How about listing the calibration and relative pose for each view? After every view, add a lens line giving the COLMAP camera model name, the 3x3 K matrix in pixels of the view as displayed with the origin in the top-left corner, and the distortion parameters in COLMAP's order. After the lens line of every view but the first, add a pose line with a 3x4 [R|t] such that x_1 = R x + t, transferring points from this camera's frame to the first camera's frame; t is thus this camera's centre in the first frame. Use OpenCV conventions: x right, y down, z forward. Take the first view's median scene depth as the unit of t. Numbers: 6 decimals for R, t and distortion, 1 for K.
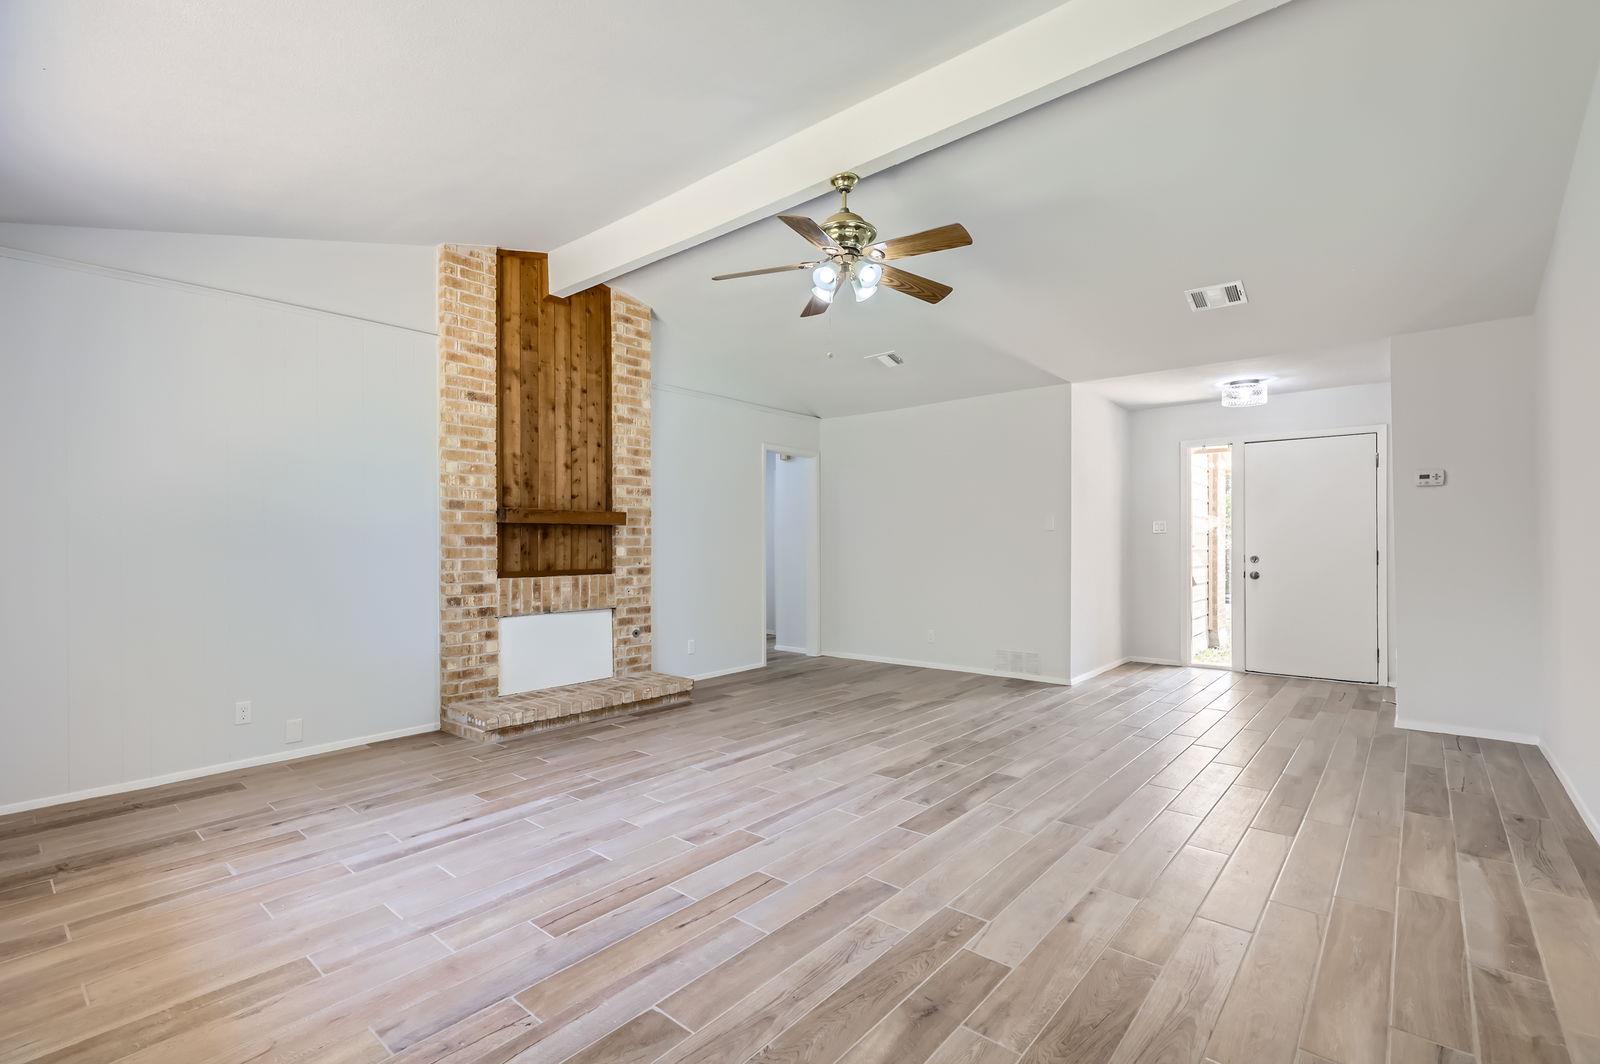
lens RADIAL K [[720.9, 0, 801.0], [0, 720.9, 539.9], [0, 0, 1]] dist [0.009189, -0.007630]
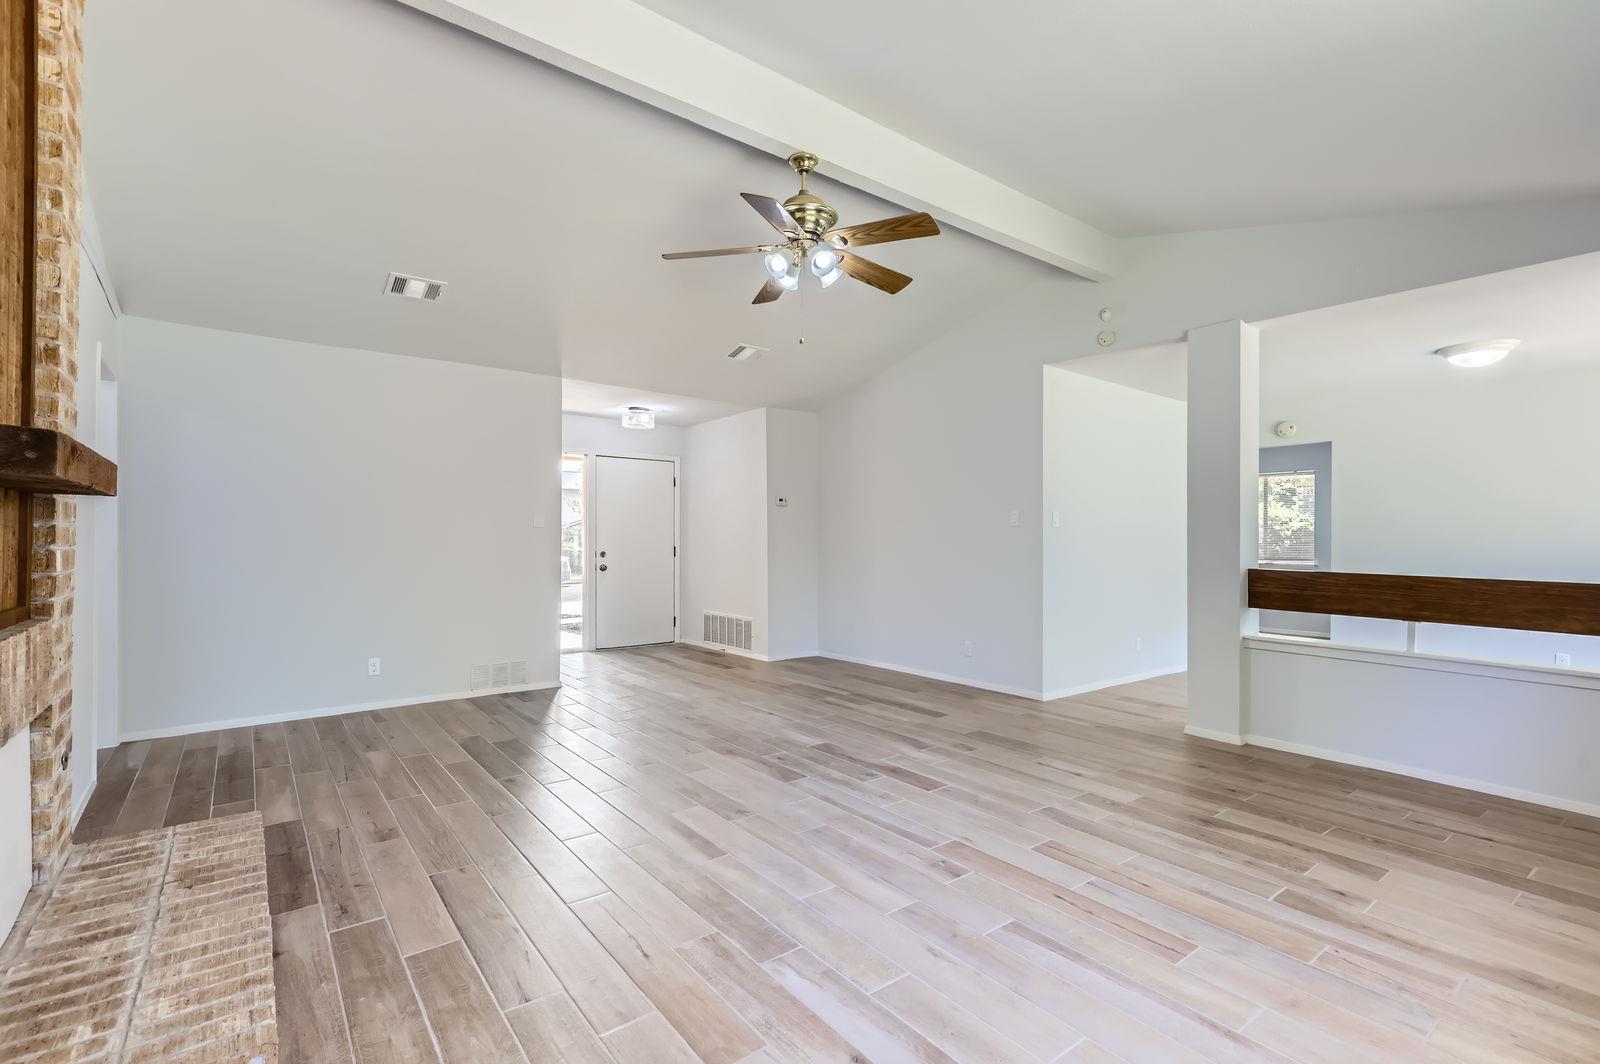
lens RADIAL K [[724.7, 0, 800.0], [0, 724.7, 532.0], [0, 0, 1]] dist [0.012949, -0.000283]
pose [[0.203855, 0.013331, 0.978910, -0.938374], [-0.014326, 0.999841, -0.010633, -0.001002], [-0.978896, -0.011856, 0.204014, 0.870052]]
